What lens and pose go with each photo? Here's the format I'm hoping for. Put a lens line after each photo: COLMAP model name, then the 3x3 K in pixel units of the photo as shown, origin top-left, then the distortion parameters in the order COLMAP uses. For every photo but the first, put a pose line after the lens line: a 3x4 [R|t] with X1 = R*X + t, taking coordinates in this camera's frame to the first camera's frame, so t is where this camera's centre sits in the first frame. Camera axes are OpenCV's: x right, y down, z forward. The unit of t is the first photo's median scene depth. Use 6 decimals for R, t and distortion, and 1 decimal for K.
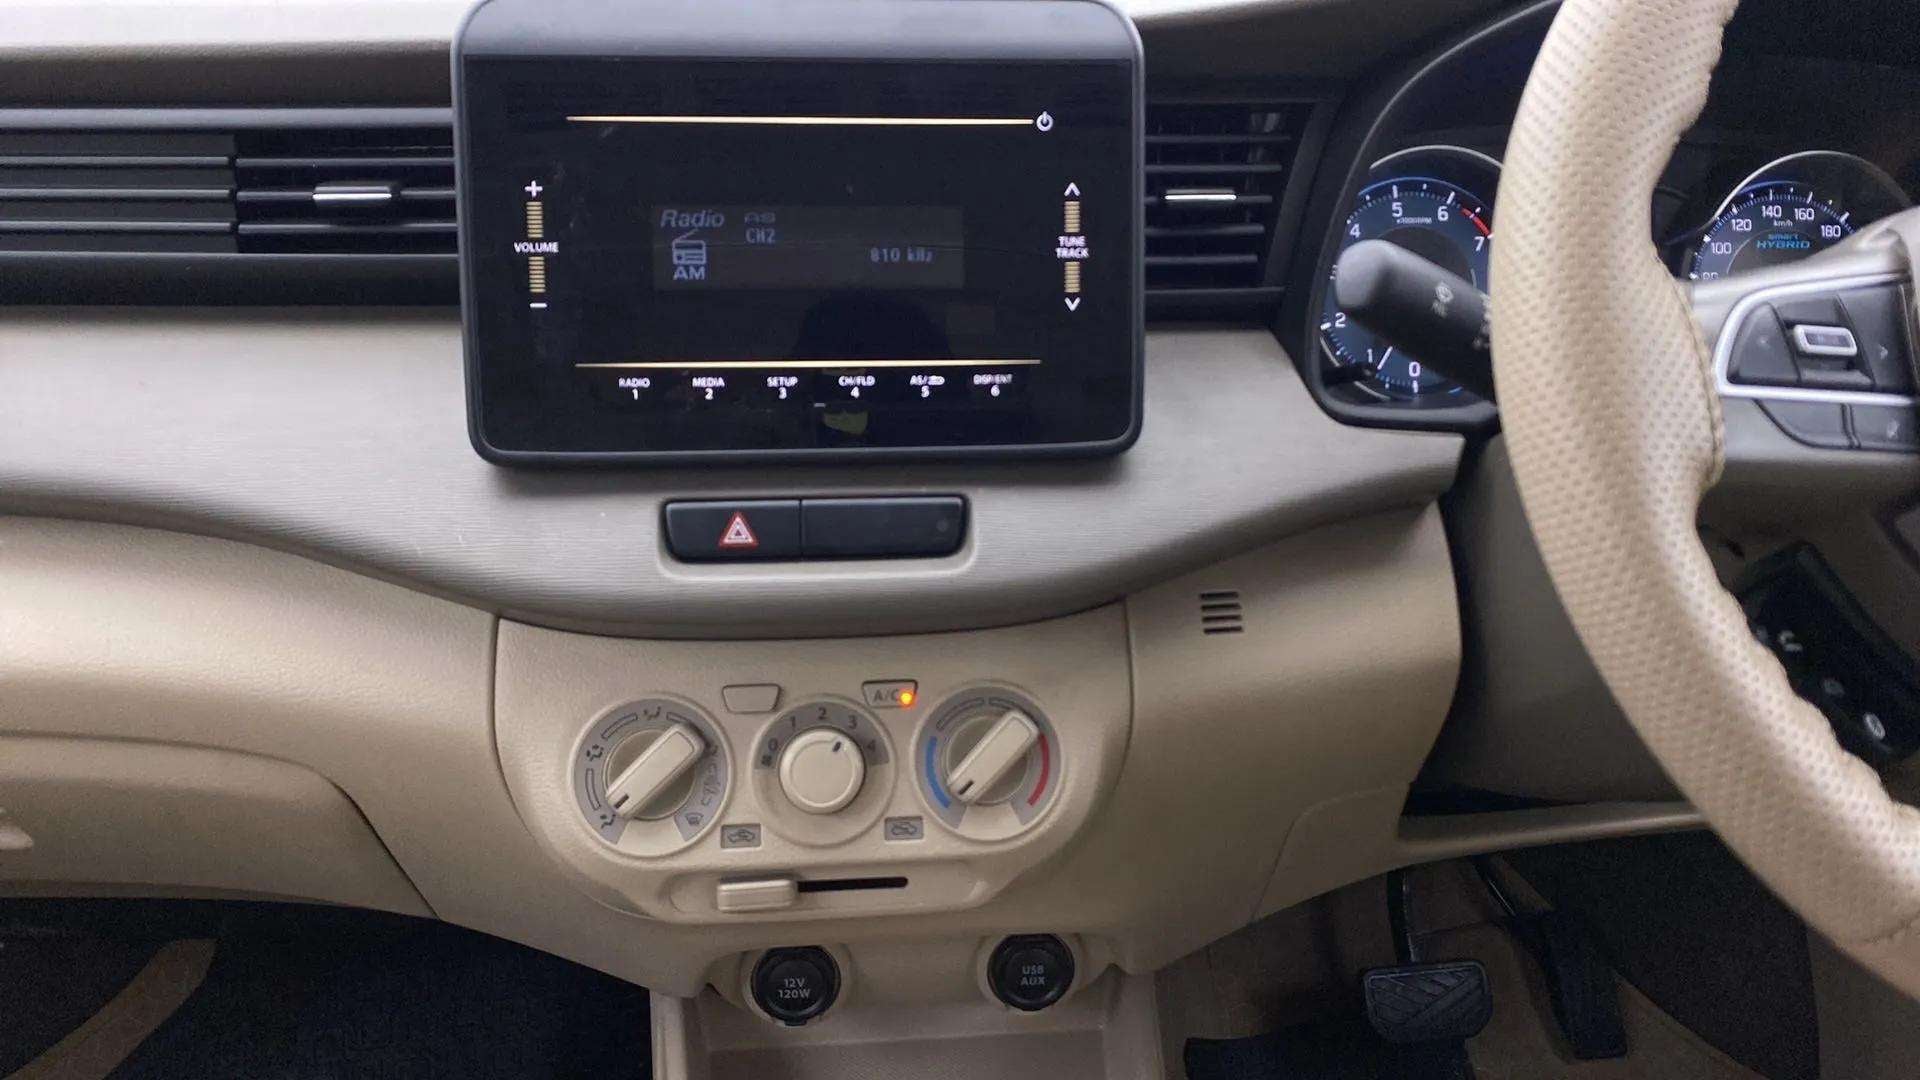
lens RADIAL K [[1384.8, 0, 961.4], [0, 1384.8, 528.2], [0, 0, 1]] dist [0.127468, -0.246649]
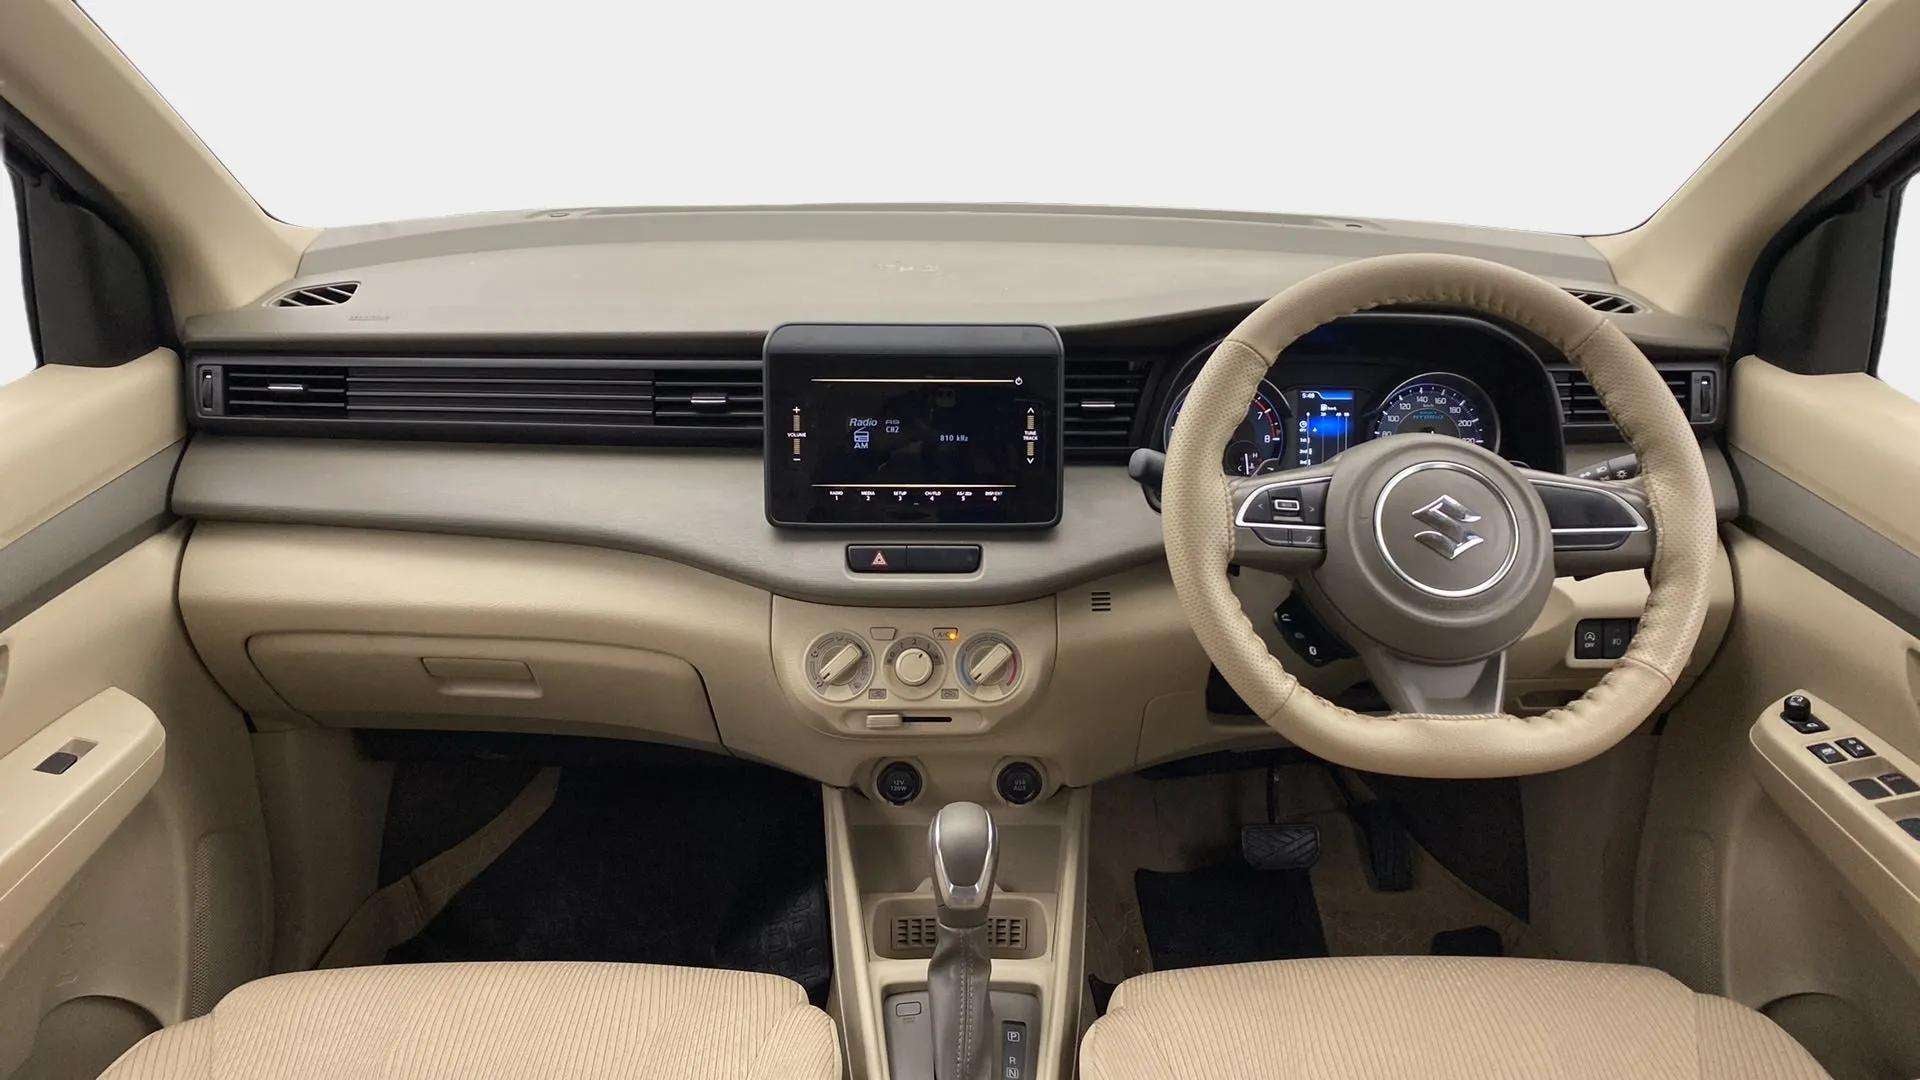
lens RADIAL K [[1957.1, 0, 959.7], [0, 1957.1, 495.3], [0, 0, 1]] dist [0.208806, -1.023254]
pose [[0.995873, 0.023497, -0.087662, 0.244293], [-0.023439, 0.999724, 0.001690, -0.108812], [0.087678, 0.000372, 0.996149, -2.142830]]
